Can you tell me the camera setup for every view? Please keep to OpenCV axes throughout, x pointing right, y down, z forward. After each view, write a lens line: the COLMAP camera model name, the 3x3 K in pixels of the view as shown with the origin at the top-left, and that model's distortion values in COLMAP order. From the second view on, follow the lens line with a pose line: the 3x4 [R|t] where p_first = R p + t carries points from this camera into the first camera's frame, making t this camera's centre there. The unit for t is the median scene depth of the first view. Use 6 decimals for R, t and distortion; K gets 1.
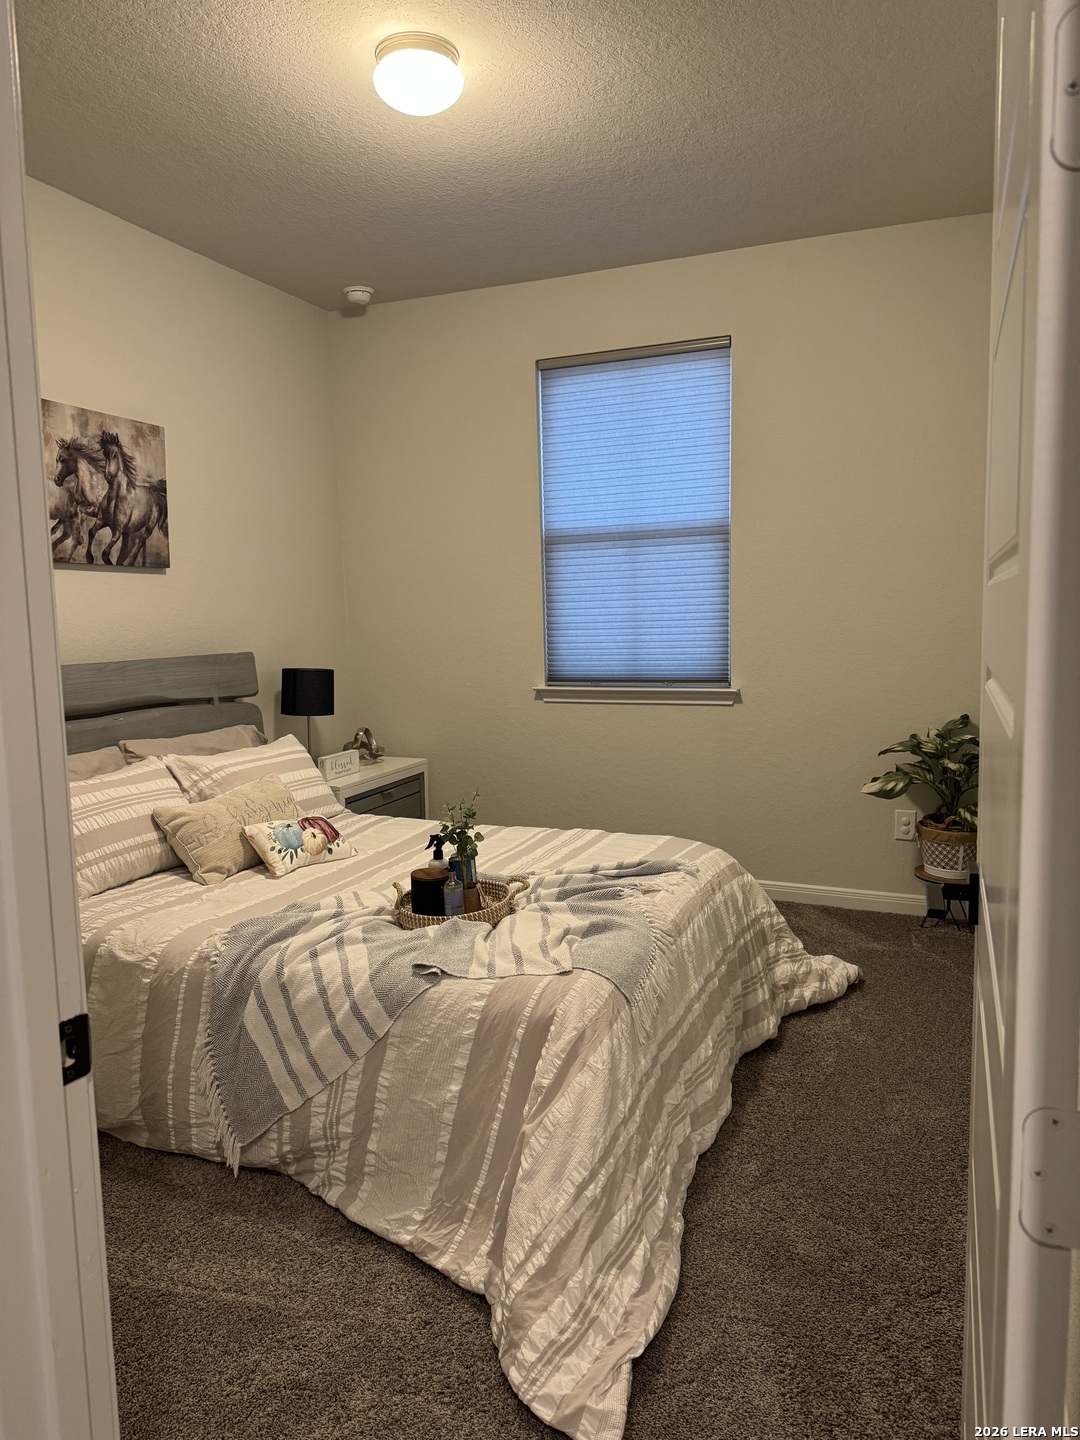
lens RADIAL K [[1018.9, 0, 547.0], [0, 1018.9, 731.2], [0, 0, 1]] dist [0.061062, -0.081499]
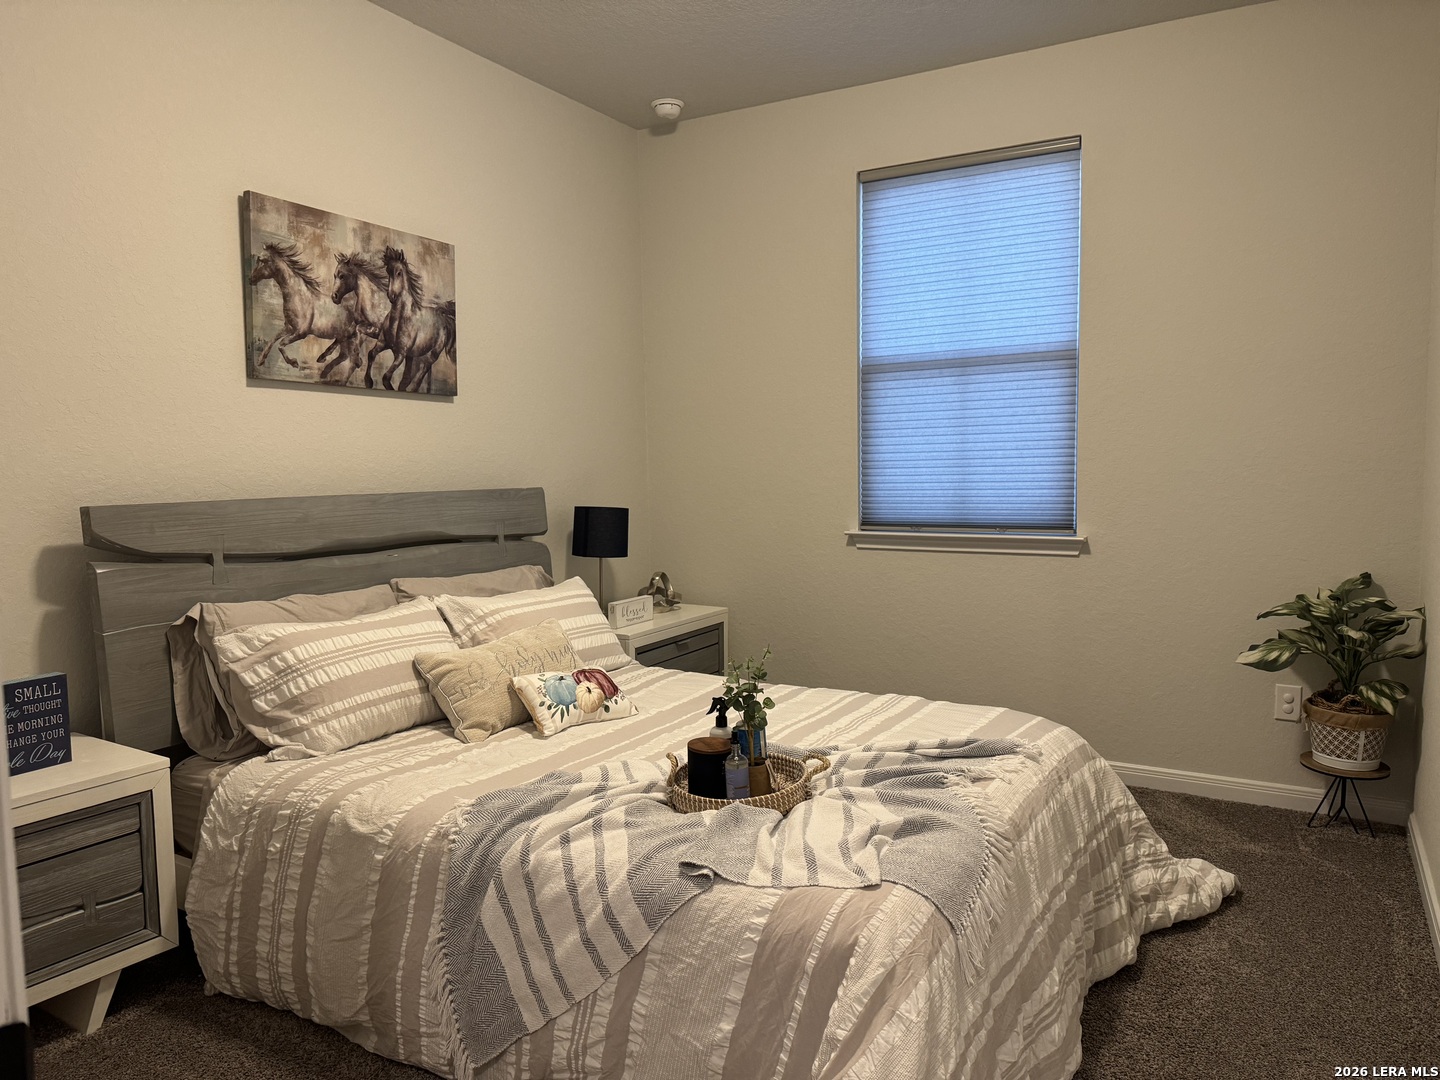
lens RADIAL K [[1018.9, 0, 730.7], [0, 1018.9, 553.4], [0, 0, 1]] dist [0.061062, -0.081499]
pose [[0.991182, 0.020733, -0.130879, 0.006246], [-0.024421, 0.999347, -0.026633, 0.004167], [0.130241, 0.029595, 0.991041, 0.142558]]
